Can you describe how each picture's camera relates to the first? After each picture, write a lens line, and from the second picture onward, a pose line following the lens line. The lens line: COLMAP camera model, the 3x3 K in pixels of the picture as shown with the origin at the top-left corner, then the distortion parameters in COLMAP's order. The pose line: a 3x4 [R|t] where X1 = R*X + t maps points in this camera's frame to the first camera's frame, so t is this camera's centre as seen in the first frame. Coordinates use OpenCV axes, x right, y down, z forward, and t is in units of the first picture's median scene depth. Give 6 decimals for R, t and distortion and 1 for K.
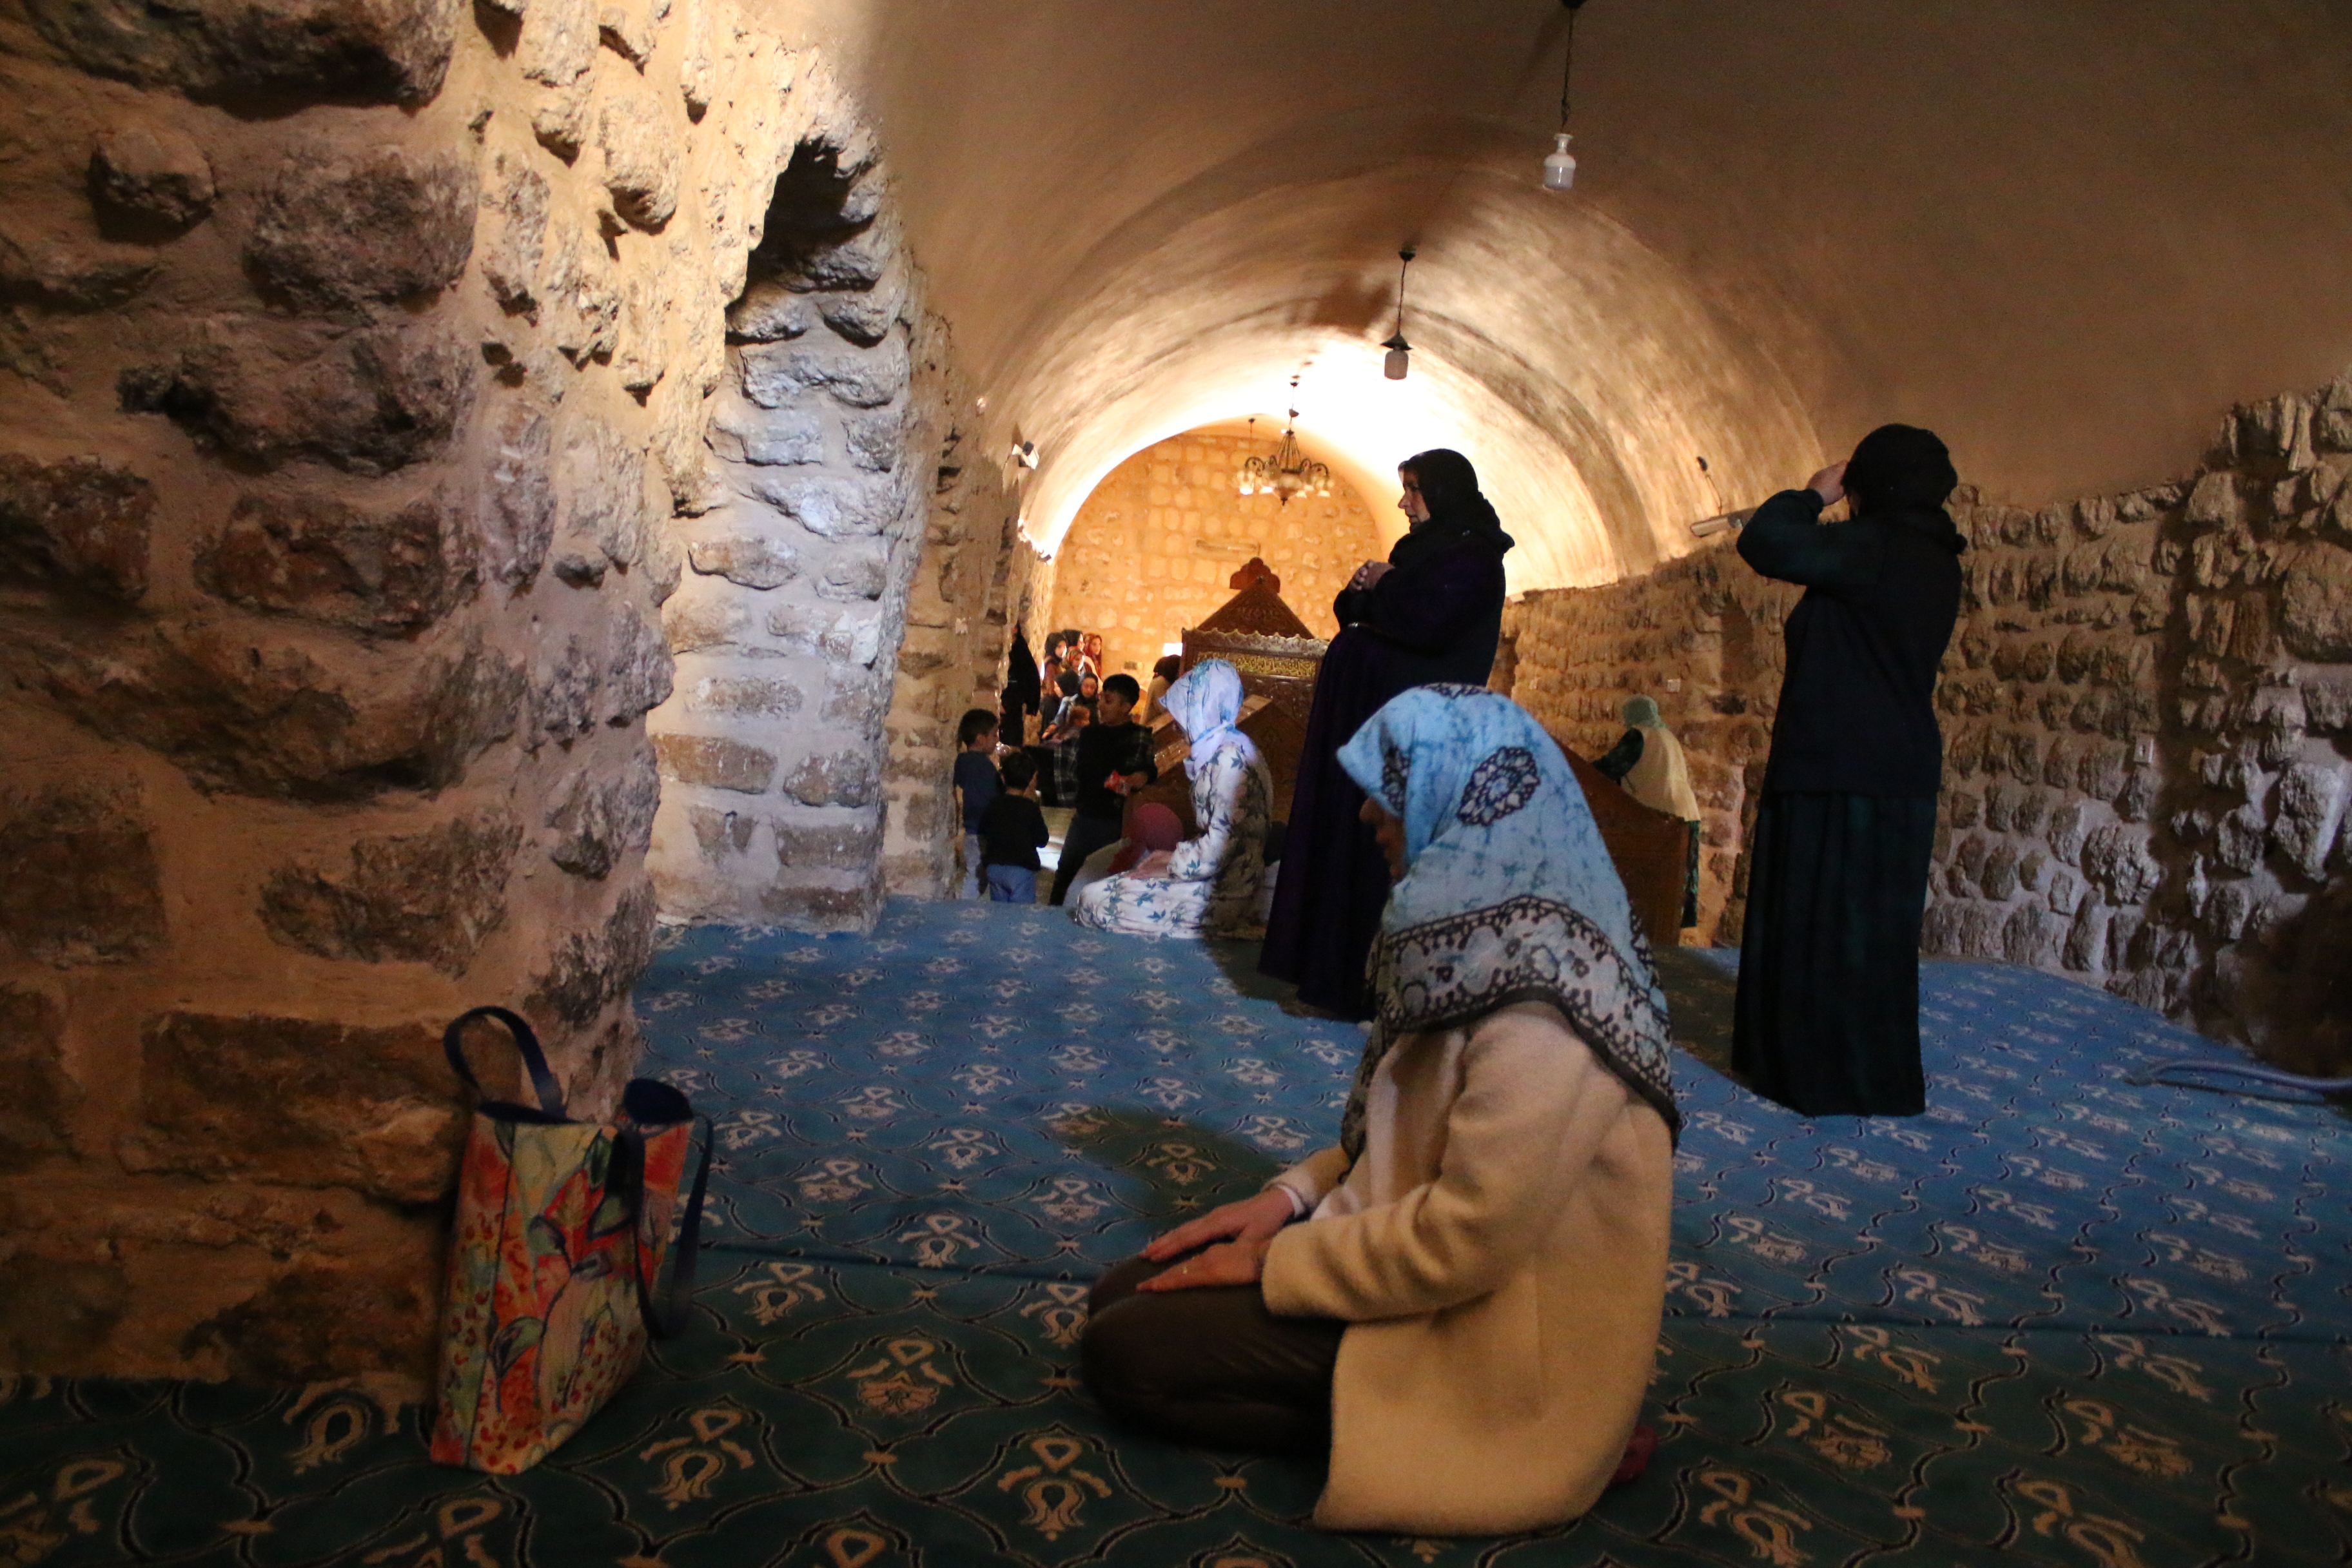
lens RADIAL K [[1961.3, 0, 1173.9], [0, 1961.3, 774.3], [0, 0, 1]] dist [-0.009408, 0.001281]
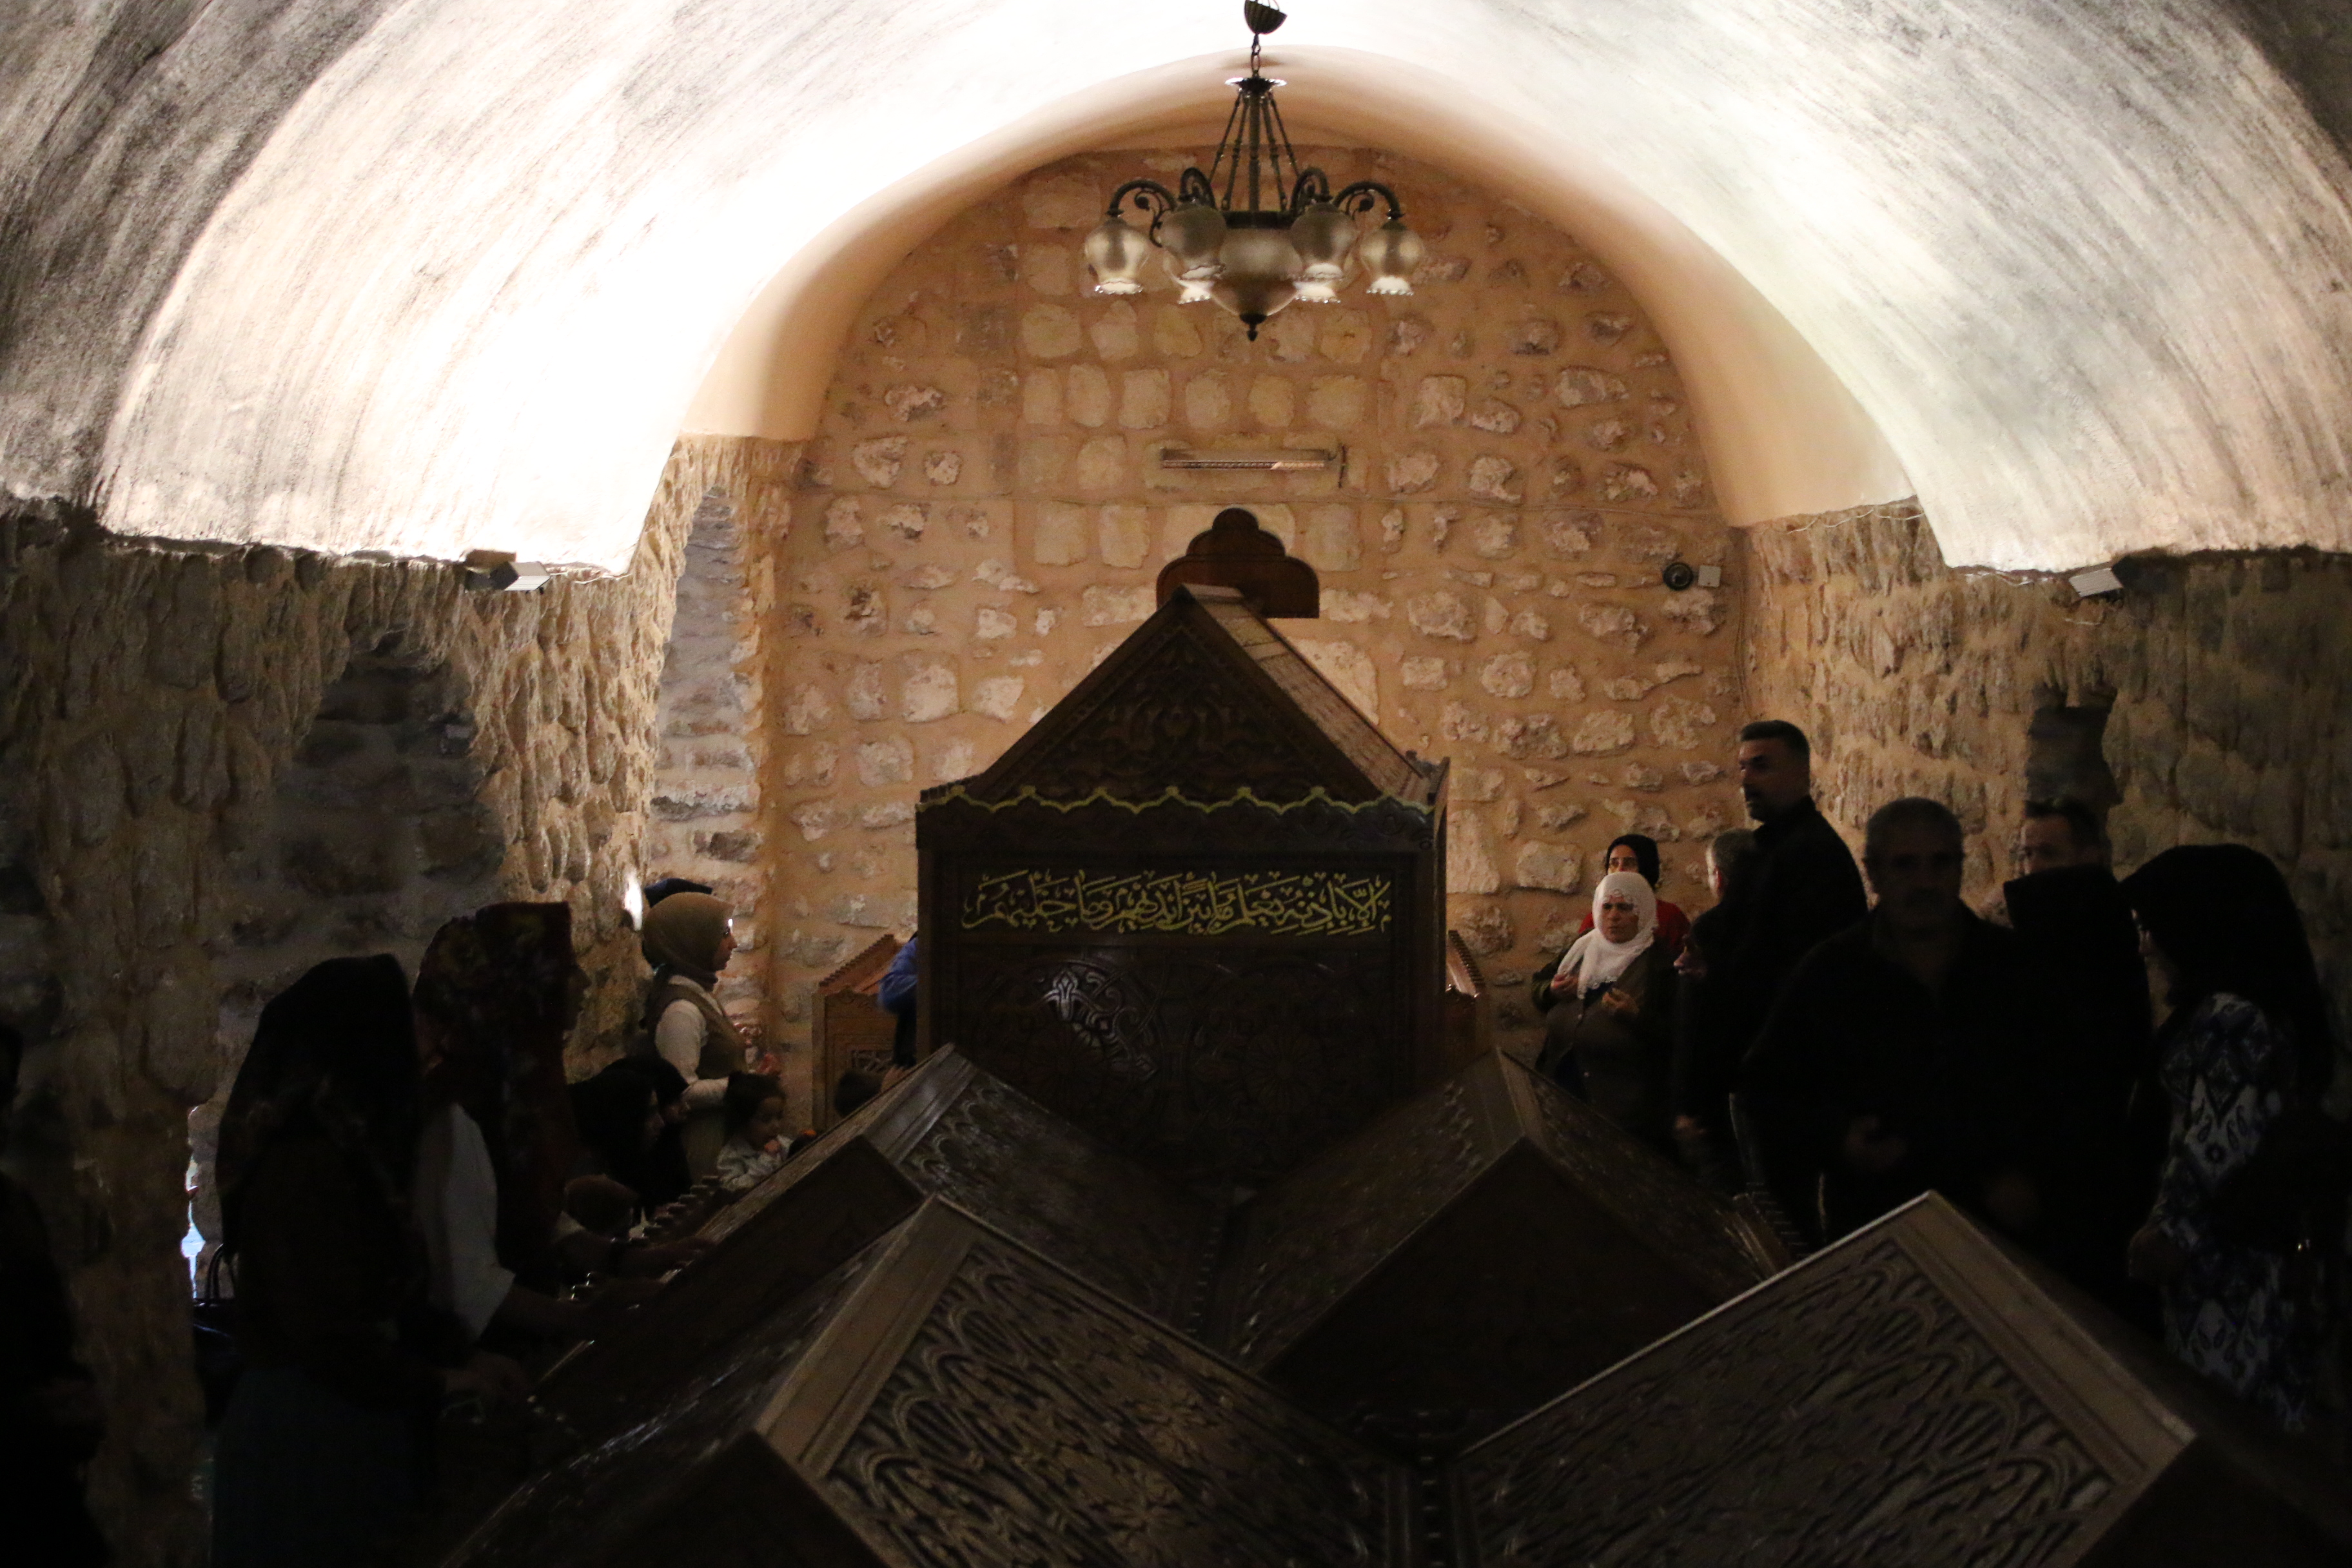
lens RADIAL K [[4026.5, 0, 1179.4], [0, 4026.5, 790.7], [0, 0, 1]] dist [0.080257, 0.000000]
pose [[0.995182, -0.078498, -0.058751, 0.074800], [0.076889, 0.996613, -0.029176, -0.053639], [0.060842, 0.024518, 0.997846, 0.405261]]
